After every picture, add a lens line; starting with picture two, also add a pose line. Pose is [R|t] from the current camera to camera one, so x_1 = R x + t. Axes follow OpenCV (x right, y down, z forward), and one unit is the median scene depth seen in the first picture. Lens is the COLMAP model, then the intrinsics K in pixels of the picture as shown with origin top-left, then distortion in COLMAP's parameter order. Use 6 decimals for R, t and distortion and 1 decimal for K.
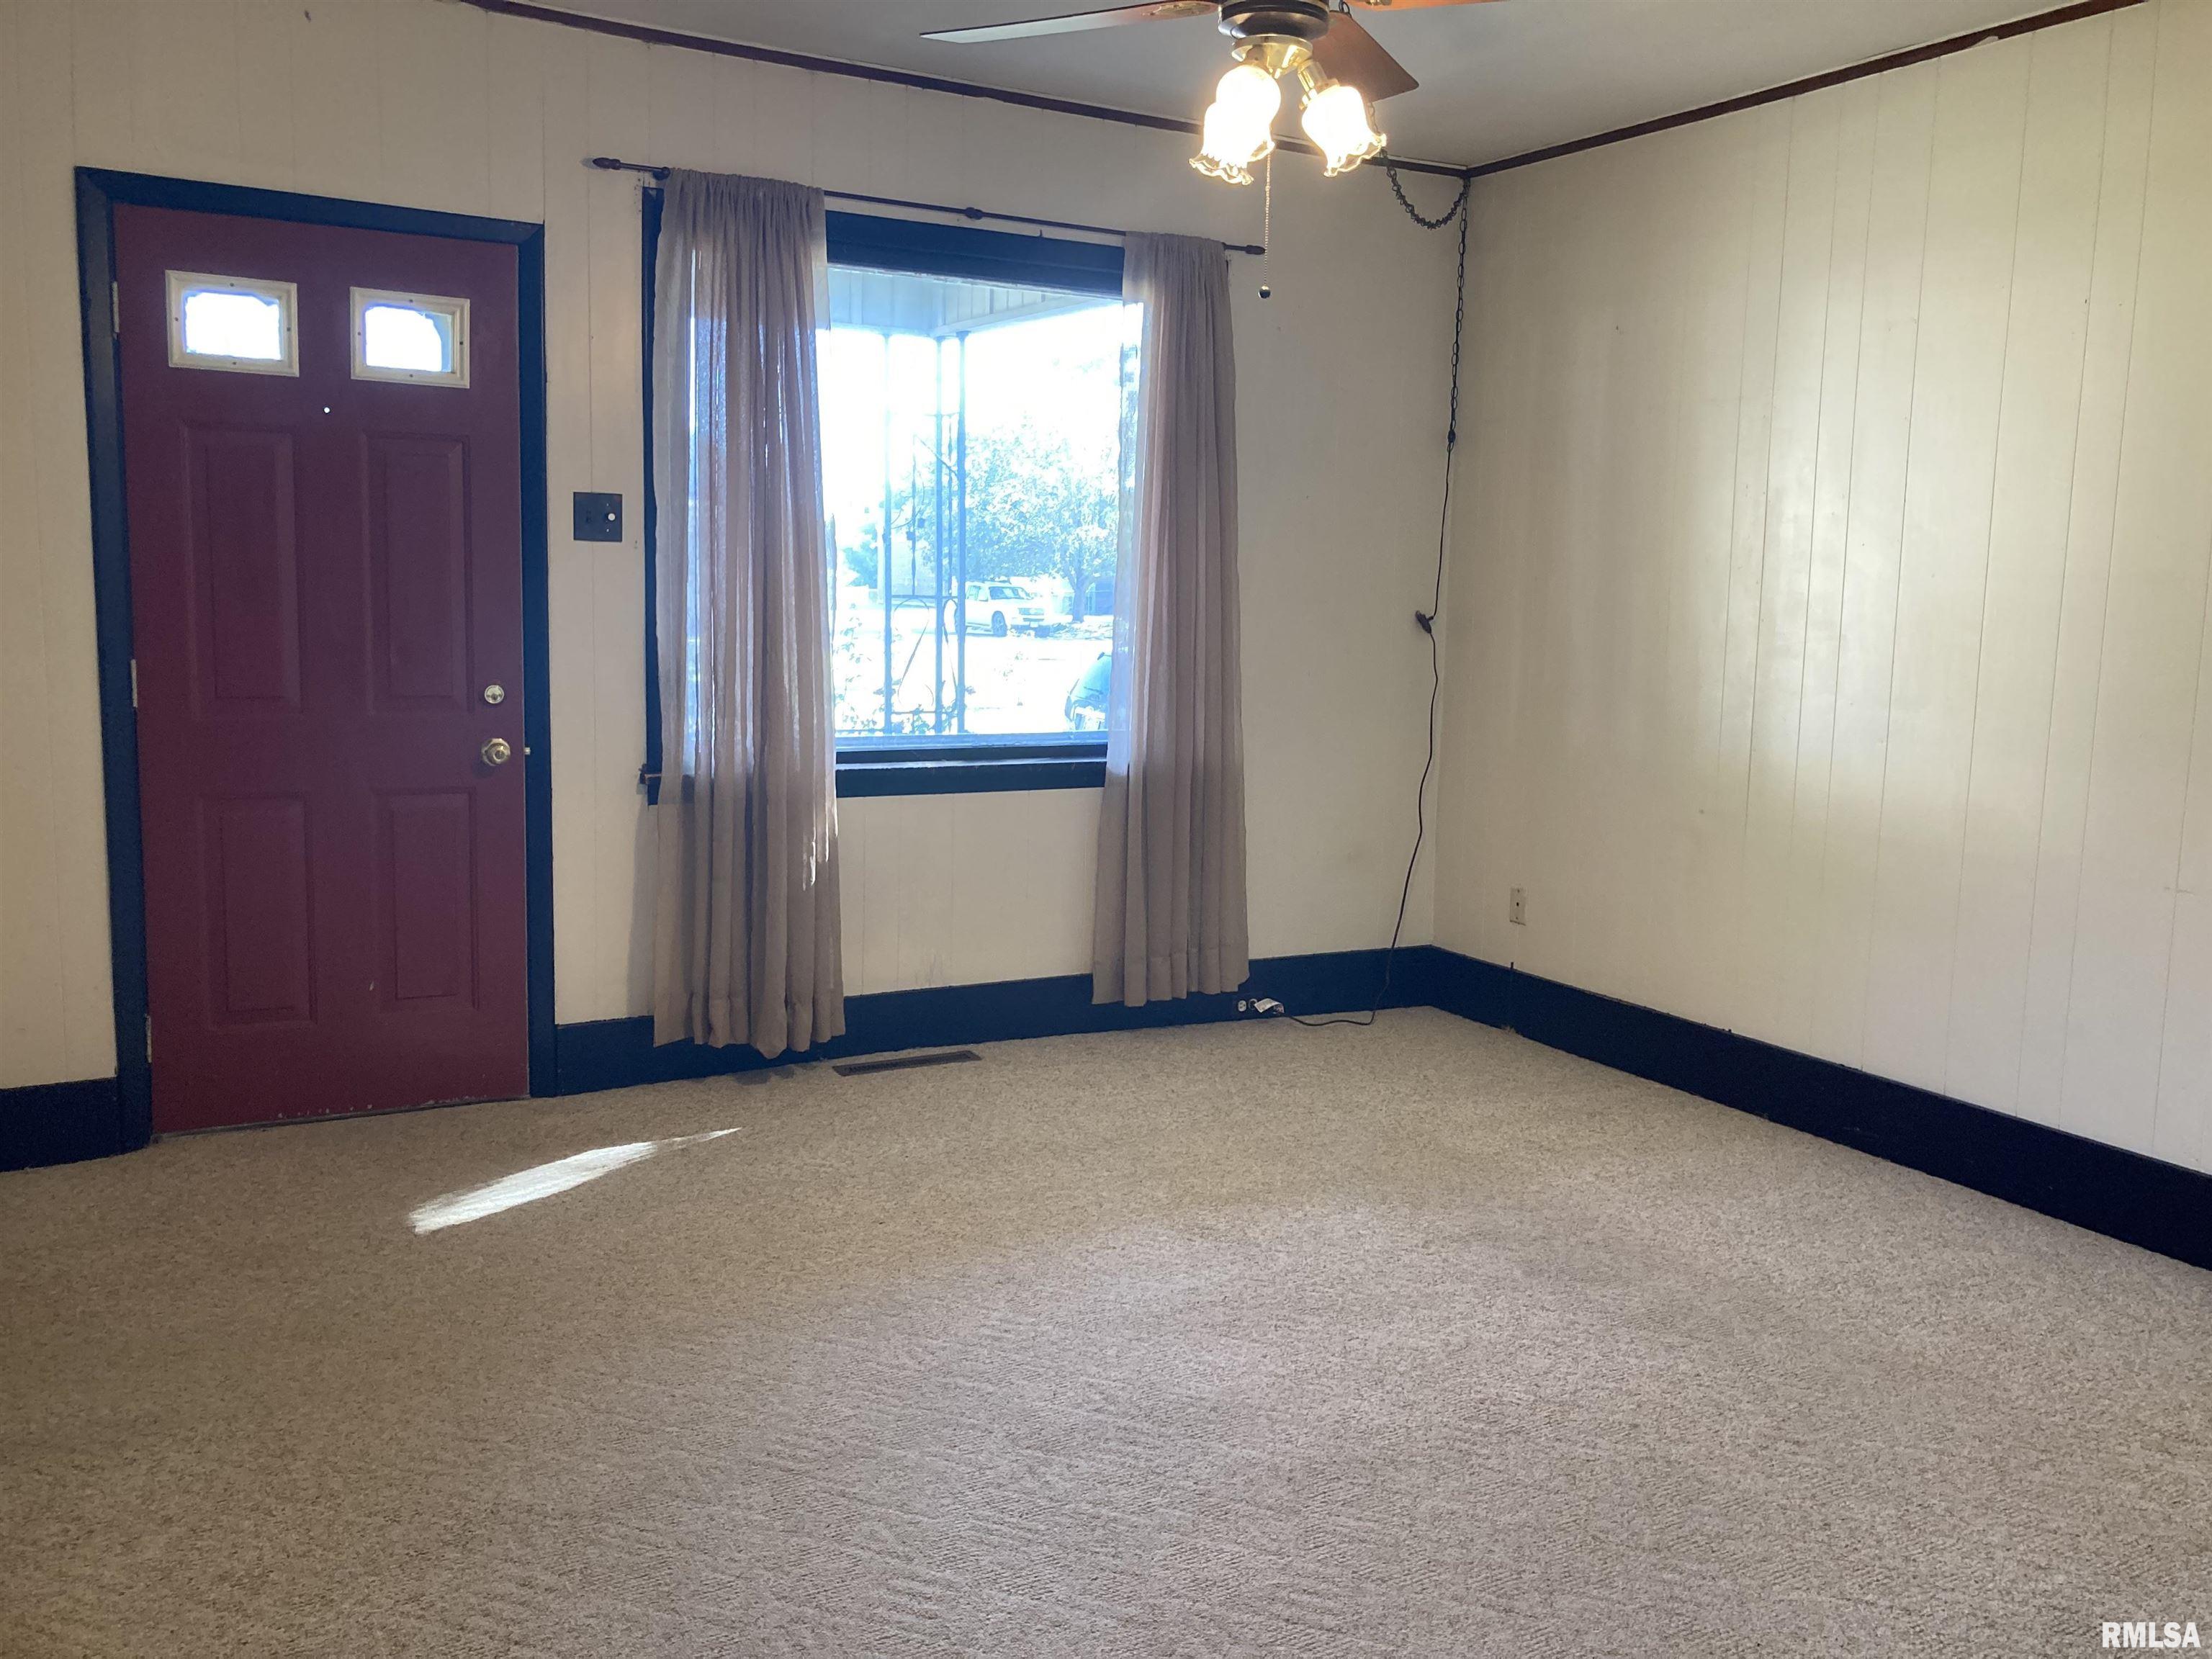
lens RADIAL K [[1827.8, 0, 1105.3], [0, 1827.8, 825.5], [0, 0, 1]] dist [0.033980, -0.035646]
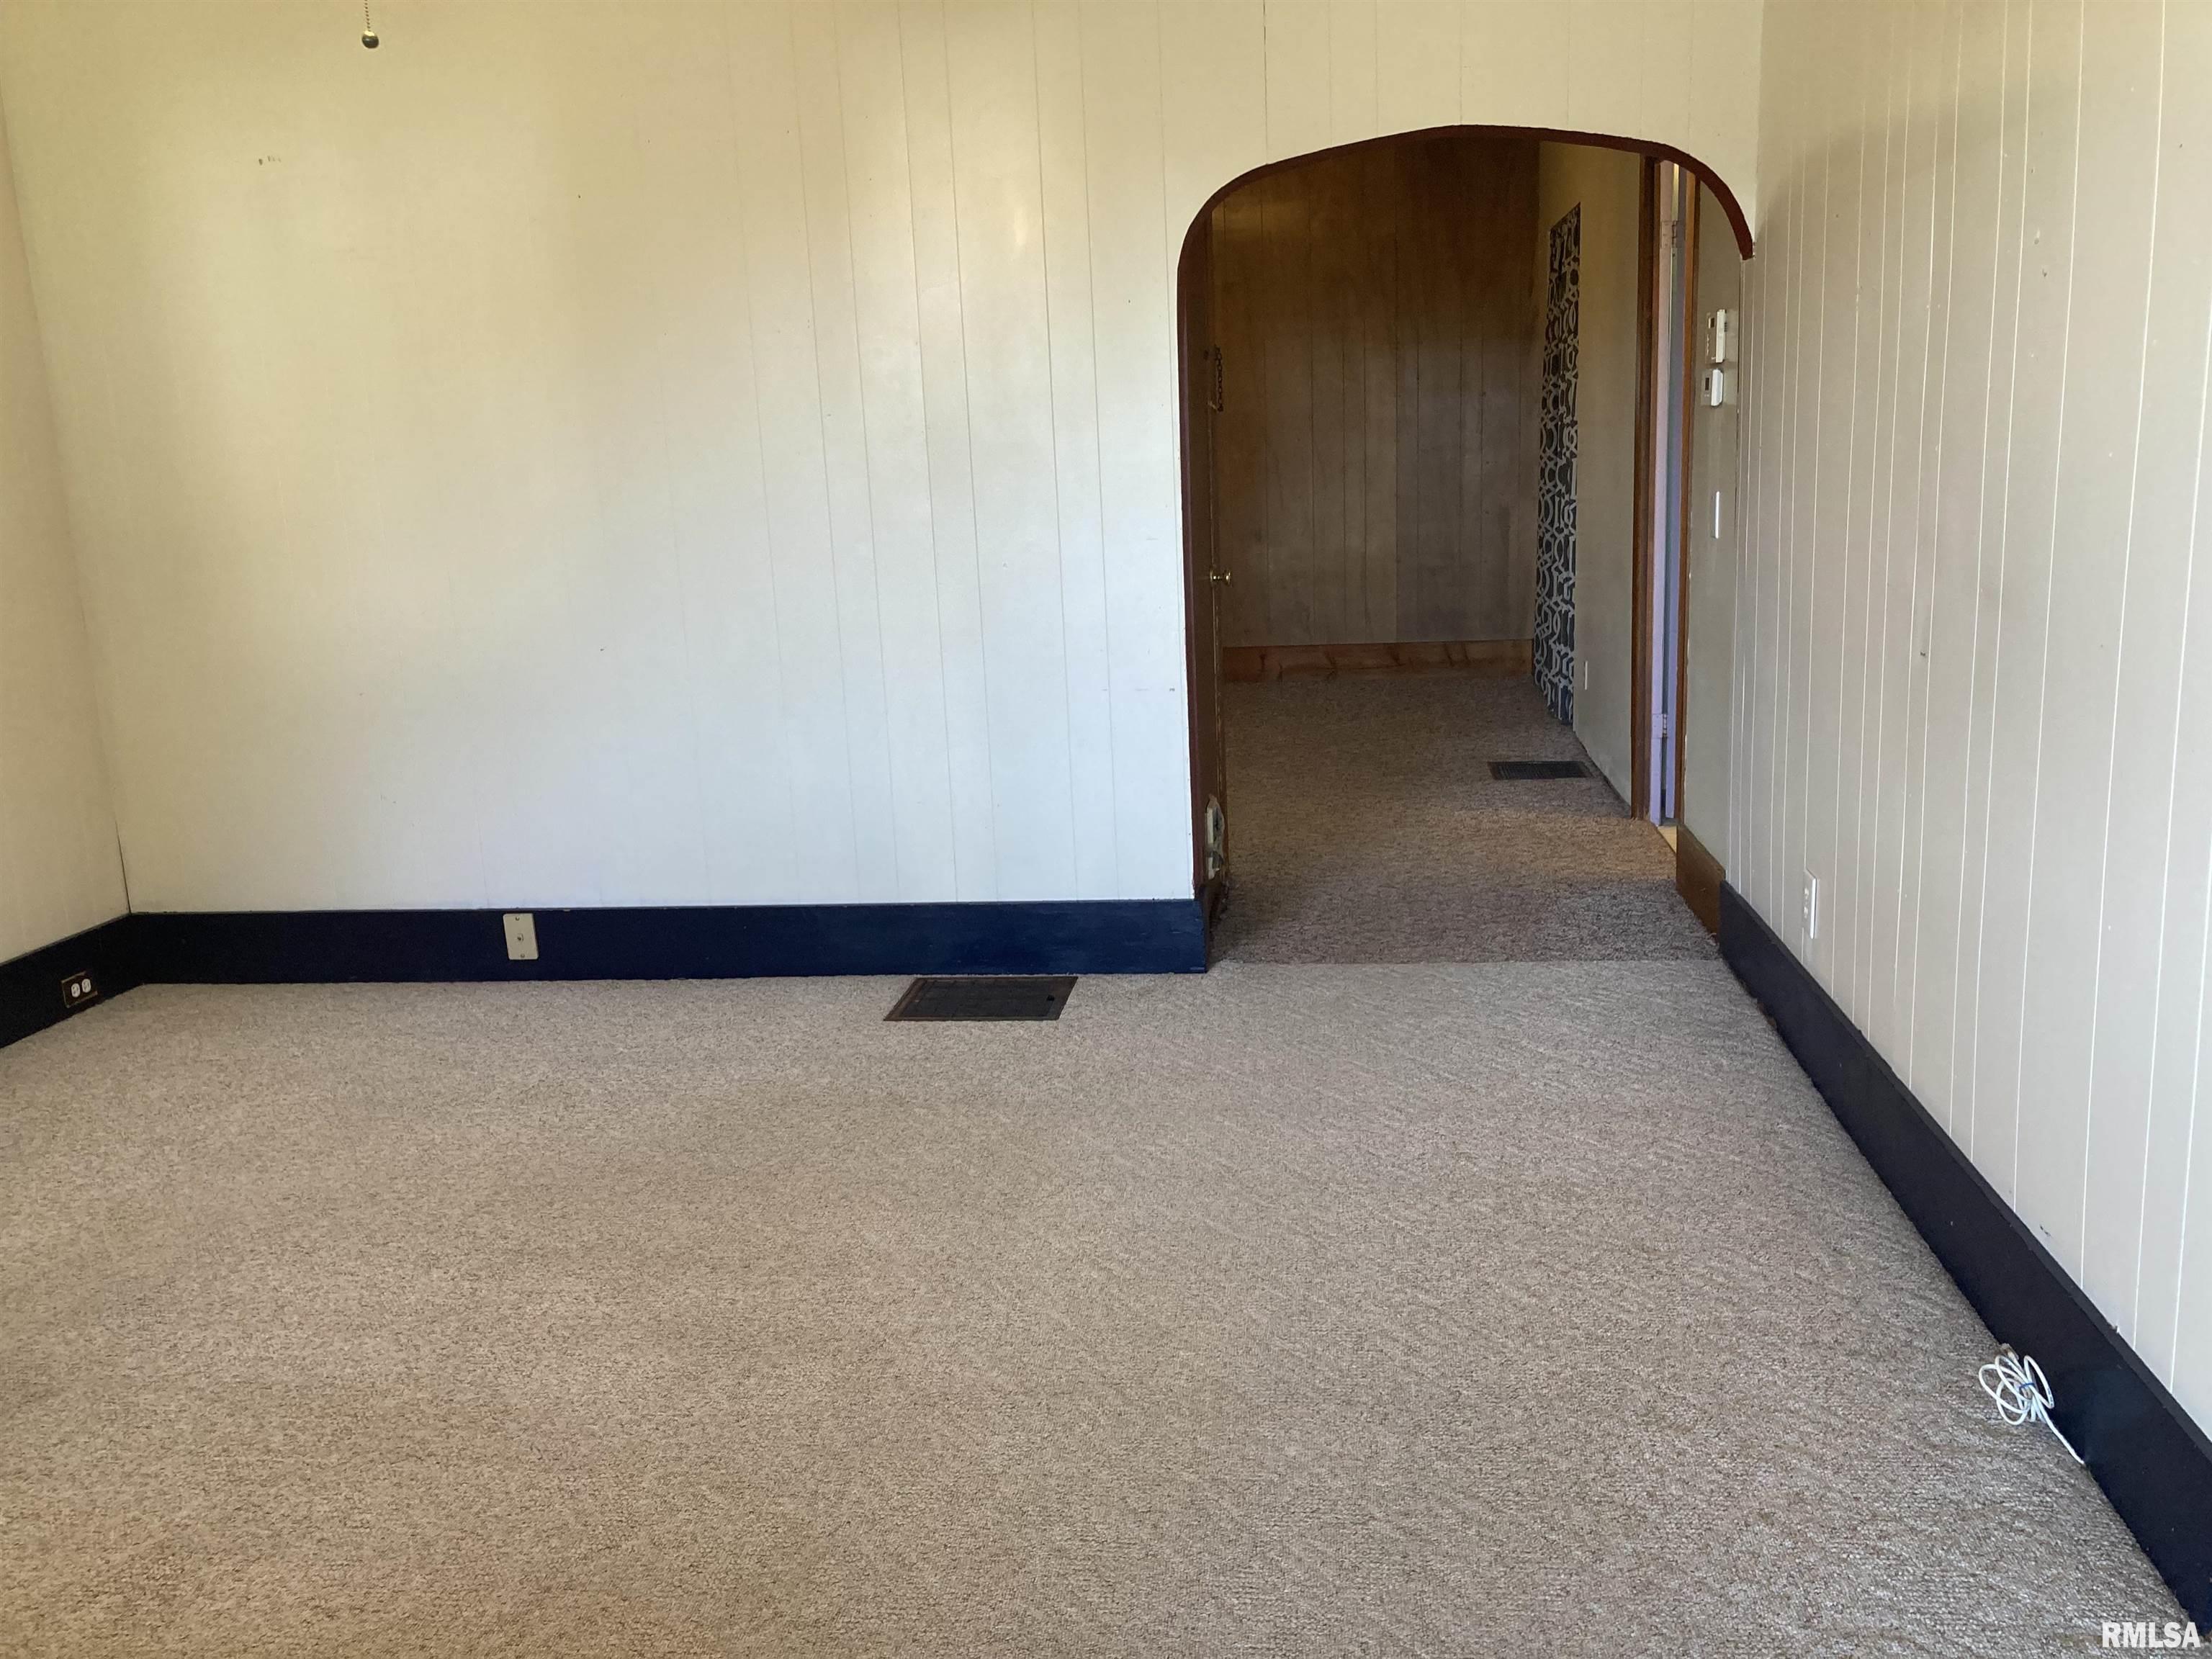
lens RADIAL K [[1827.8, 0, 1106.7], [0, 1827.8, 827.3], [0, 0, 1]] dist [0.033980, -0.035646]
pose [[-0.807623, -0.110534, 0.579247, -0.666776], [0.096189, 0.944427, 0.314332, -0.210901], [-0.581802, 0.309579, -0.752109, 1.593141]]
